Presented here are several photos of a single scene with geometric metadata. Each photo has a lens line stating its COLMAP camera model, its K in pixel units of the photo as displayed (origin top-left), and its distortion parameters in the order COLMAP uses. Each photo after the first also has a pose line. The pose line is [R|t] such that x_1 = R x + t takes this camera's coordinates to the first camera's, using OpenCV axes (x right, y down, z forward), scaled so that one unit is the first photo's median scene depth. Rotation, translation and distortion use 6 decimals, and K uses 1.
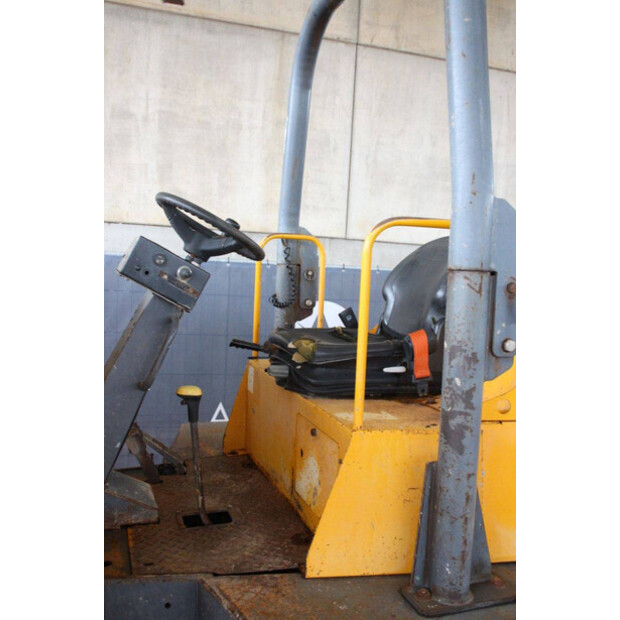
lens RADIAL K [[599.8, 0, 306.2], [0, 599.8, 314.6], [0, 0, 1]] dist [-0.054499, 0.000000]
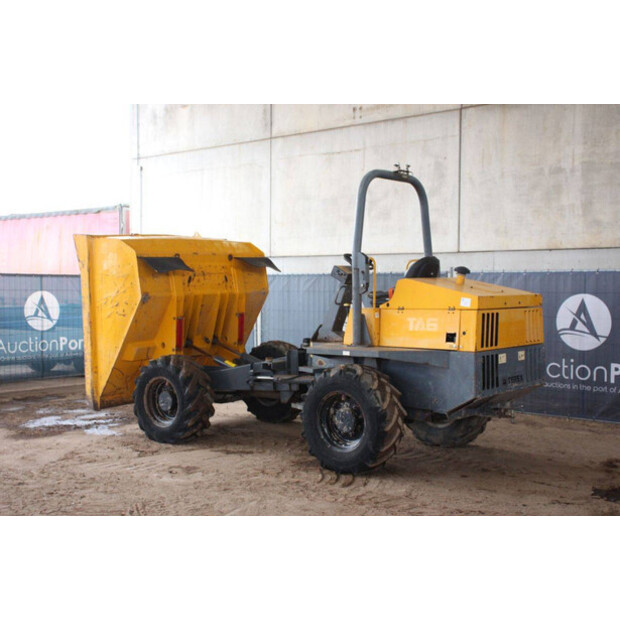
lens RADIAL K [[837.6, 0, 312.2], [0, 837.6, 297.5], [0, 0, 1]] dist [0.075286, 0.000000]
pose [[0.533786, -0.040289, -0.844659, 1.009869], [-0.035387, 0.996925, -0.069914, 0.110047], [0.844879, 0.067209, 0.530719, -0.487845]]
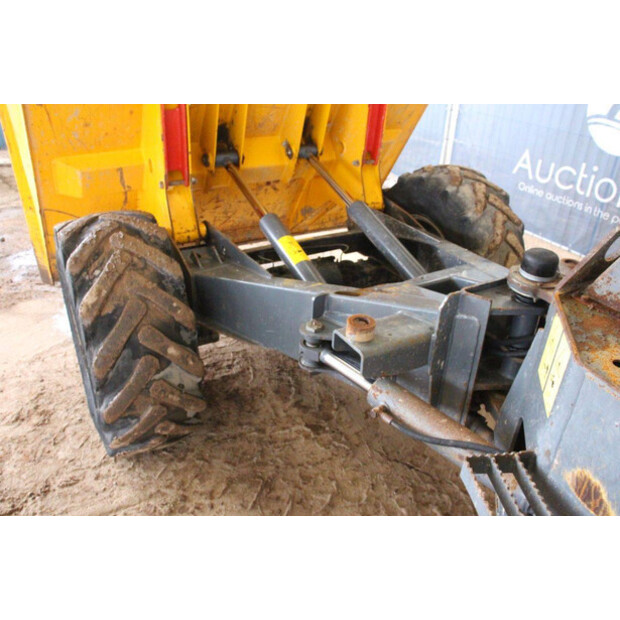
lens RADIAL K [[532.1, 0, 311.2], [0, 532.1, 315.5], [0, 0, 1]] dist [-0.120805, 0.066891]
pose [[0.182068, 0.435928, -0.881373, 0.027874], [-0.116629, 0.899601, 0.420851, 0.030056], [0.976345, 0.026170, 0.214631, 0.099720]]
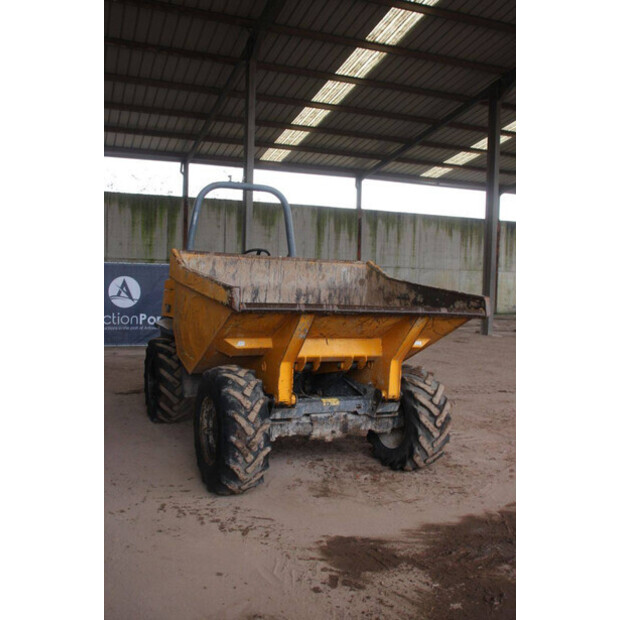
lens RADIAL K [[599.8, 0, 308.3], [0, 599.8, 310.0], [0, 0, 1]] dist [-0.054499, 0.000000]
pose [[-0.097625, -0.117624, 0.988248, -1.069195], [0.038690, 0.991792, 0.121868, -0.068395], [-0.994471, 0.050133, -0.092273, 0.262755]]
